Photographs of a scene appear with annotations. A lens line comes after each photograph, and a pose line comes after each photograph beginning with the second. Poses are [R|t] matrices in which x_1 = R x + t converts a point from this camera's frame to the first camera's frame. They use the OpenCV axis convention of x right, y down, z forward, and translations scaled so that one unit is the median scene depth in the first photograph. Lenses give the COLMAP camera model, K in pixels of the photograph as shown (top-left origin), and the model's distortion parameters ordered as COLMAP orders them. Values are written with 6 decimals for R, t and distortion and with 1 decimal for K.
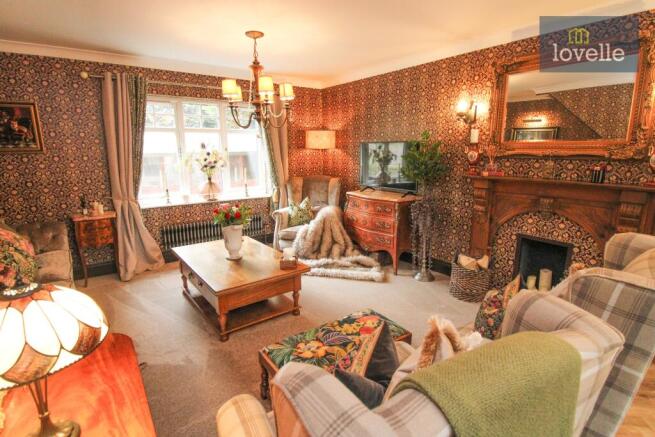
lens RADIAL K [[329.6, 0, 327.5], [0, 329.6, 218.5], [0, 0, 1]] dist [-0.000179, -0.000038]
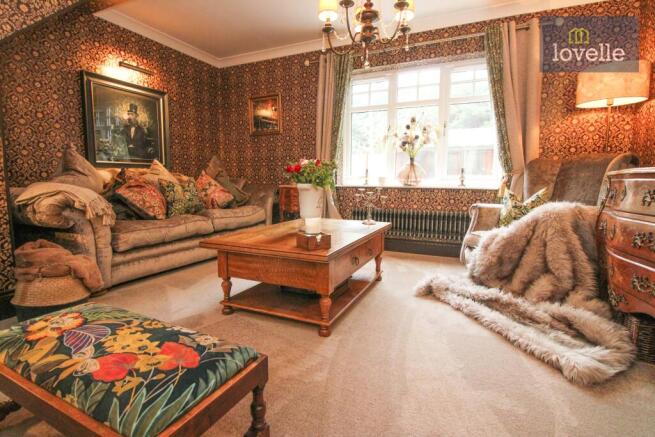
lens RADIAL K [[324.4, 0, 327.5], [0, 324.4, 218.5], [0, 0, 1]] dist [-0.013604, -0.000160]
pose [[0.470599, 0.111302, -0.875299, 0.291278], [-0.188125, 0.981859, 0.023708, 0.048767], [0.862059, 0.153509, 0.483001, 0.498908]]
